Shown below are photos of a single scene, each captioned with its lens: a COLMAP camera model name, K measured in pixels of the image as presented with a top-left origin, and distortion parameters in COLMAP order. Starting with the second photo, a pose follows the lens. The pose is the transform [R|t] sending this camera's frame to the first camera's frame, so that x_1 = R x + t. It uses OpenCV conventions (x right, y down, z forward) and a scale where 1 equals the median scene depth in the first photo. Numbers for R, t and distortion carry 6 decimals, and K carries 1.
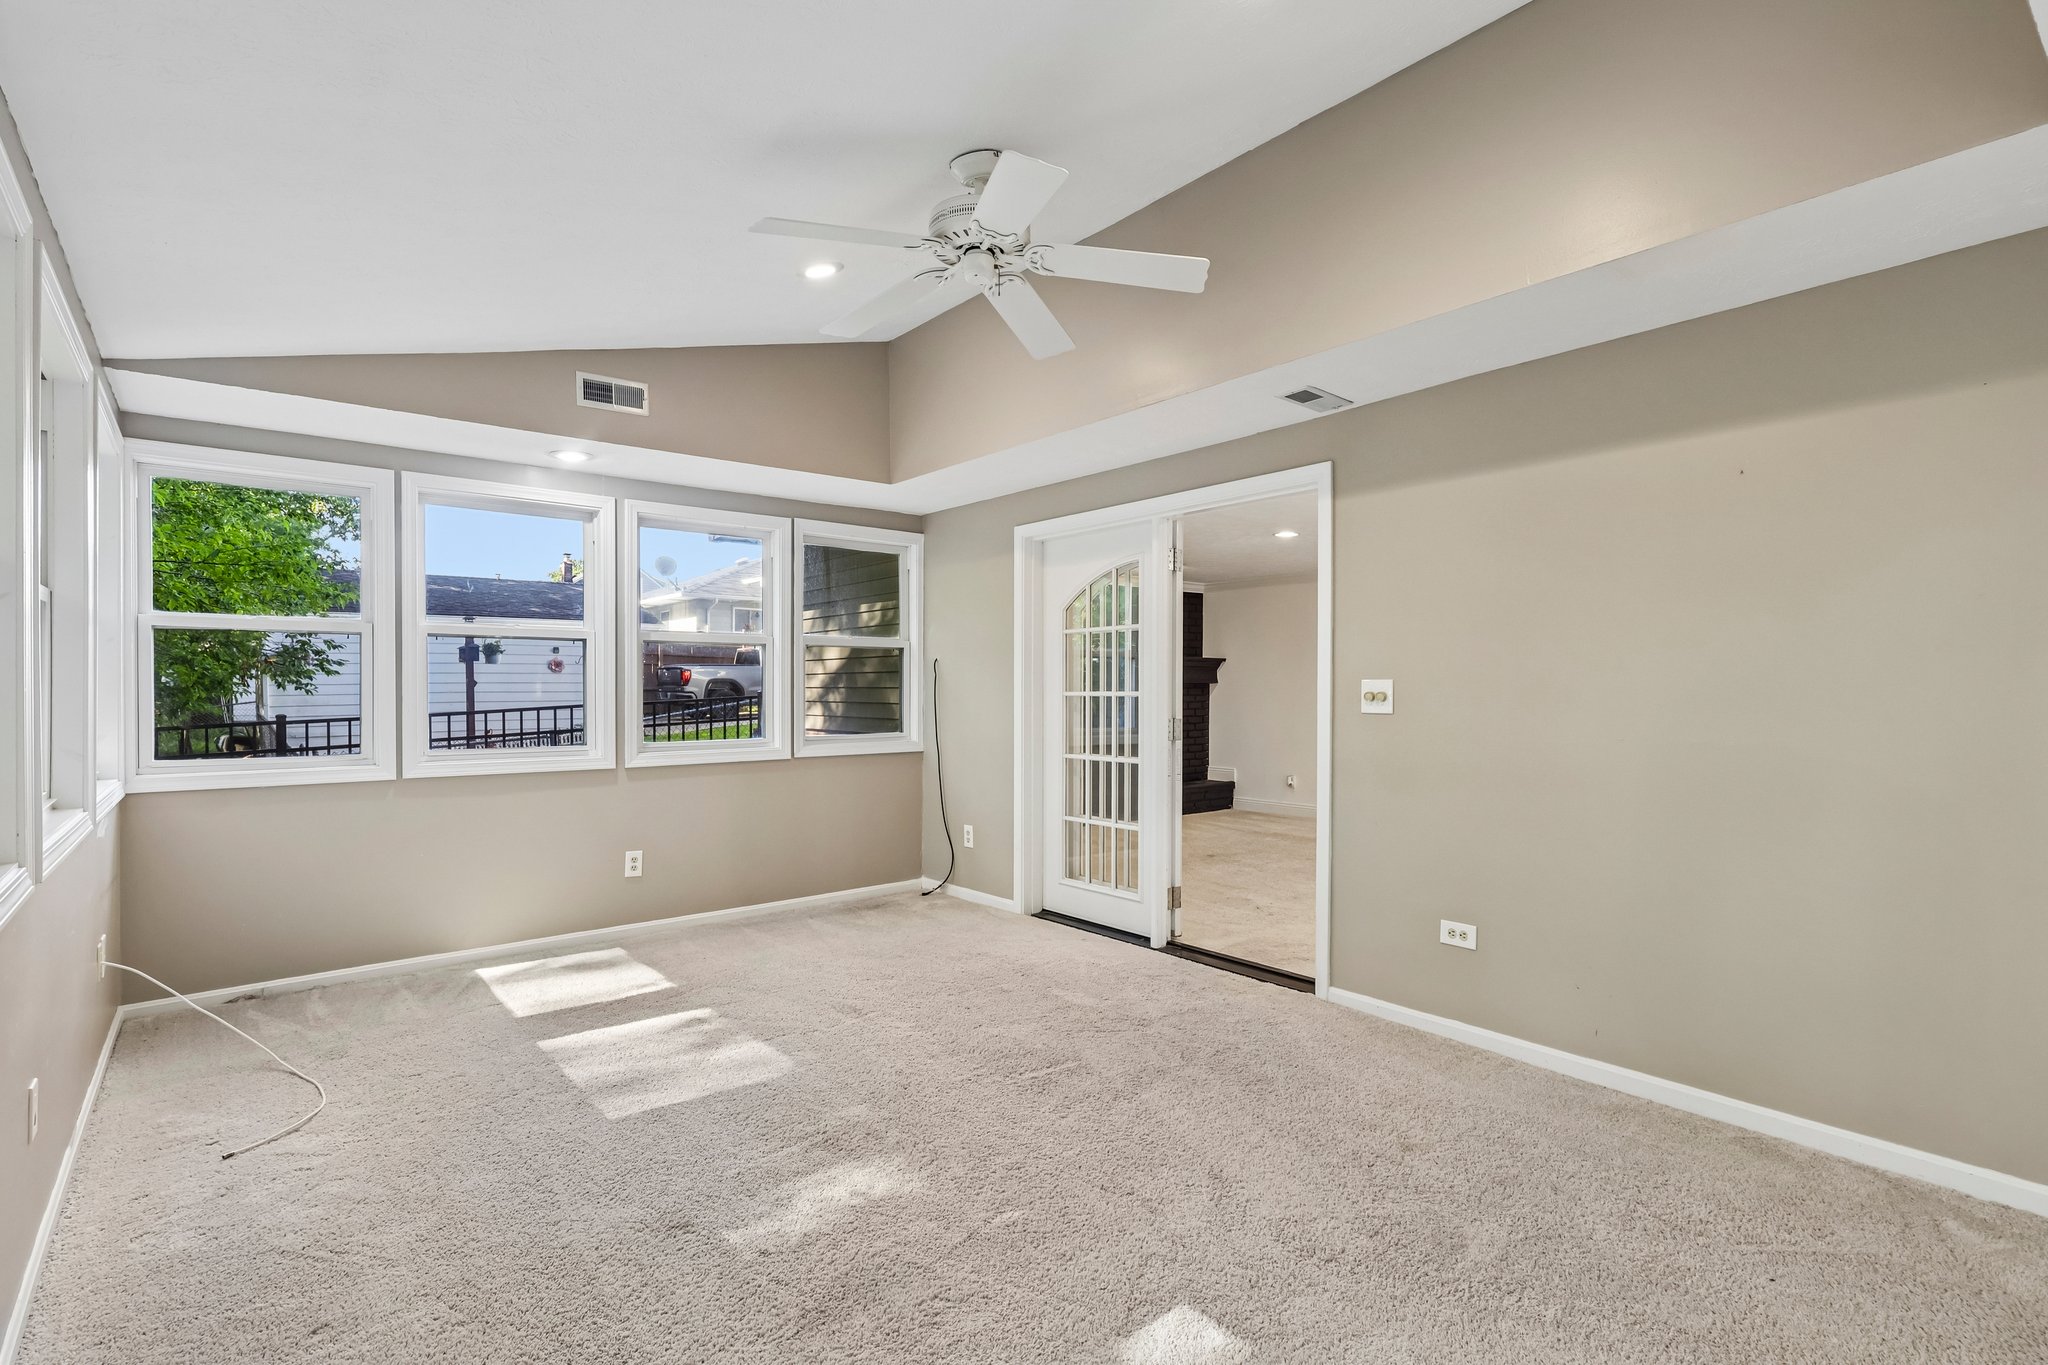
lens RADIAL K [[962.5, 0, 1018.3], [0, 962.5, 685.9], [0, 0, 1]] dist [-0.003423, 0.001511]
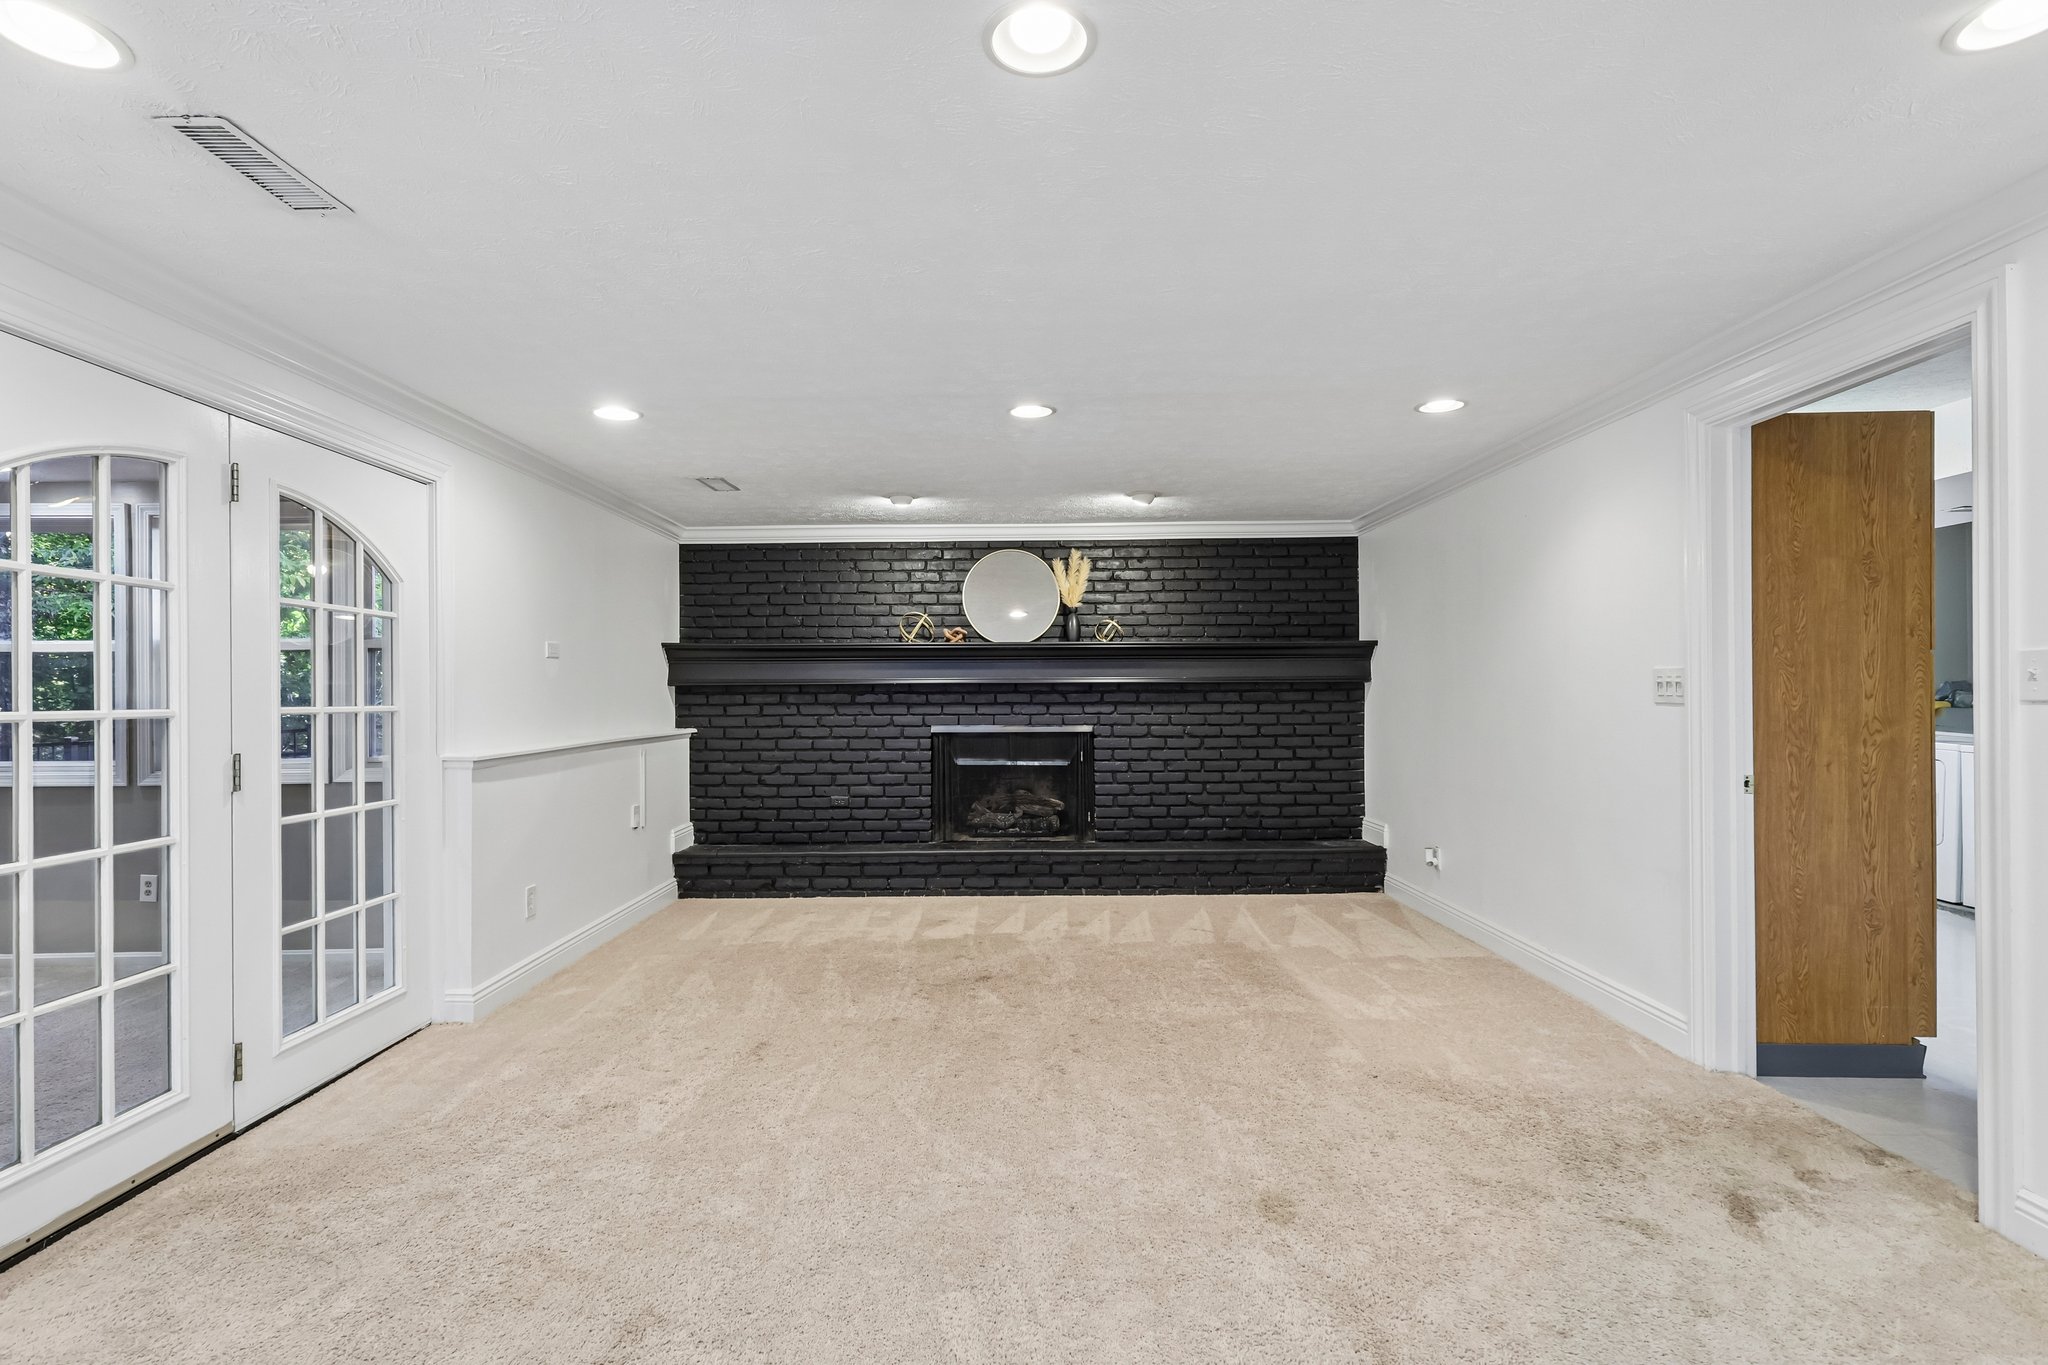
lens RADIAL K [[962.5, 0, 1017.9], [0, 962.5, 693.0], [0, 0, 1]] dist [-0.003423, 0.001511]
pose [[0.778682, -0.013097, -0.627282, 0.417483], [0.011653, 0.999912, -0.006412, 0.005575], [0.627311, -0.002317, 0.778765, 0.396955]]
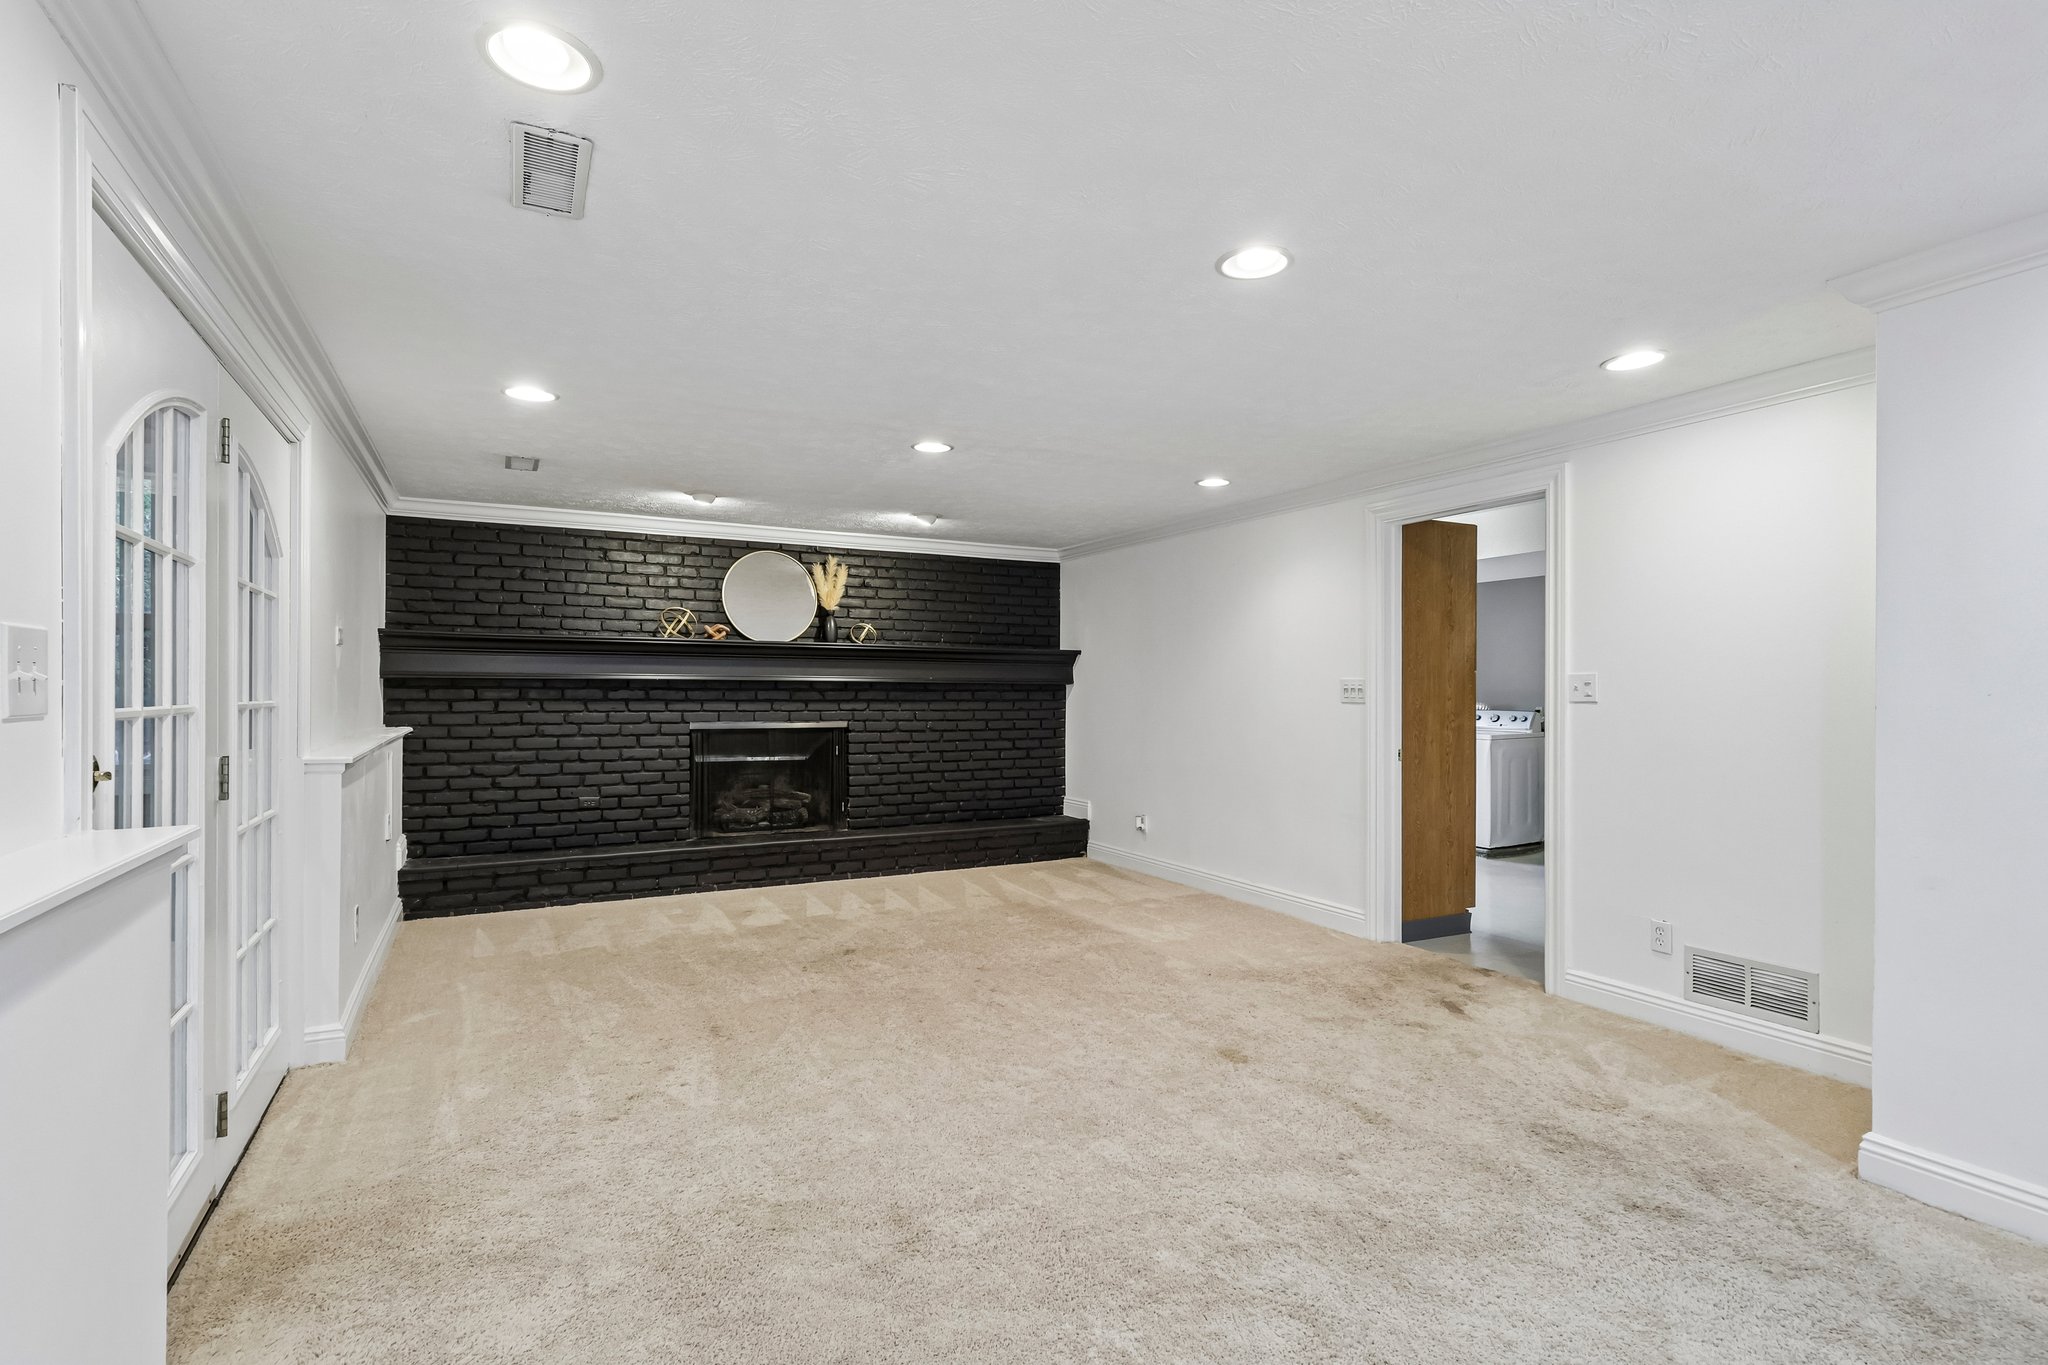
lens RADIAL K [[962.5, 0, 1038.3], [0, 962.5, 689.4], [0, 0, 1]] dist [-0.003423, 0.001511]
pose [[0.984125, -0.004278, -0.177423, 0.313996], [0.003535, 0.999984, -0.004500, 0.004465], [0.177439, 0.003802, 0.984124, 0.280131]]
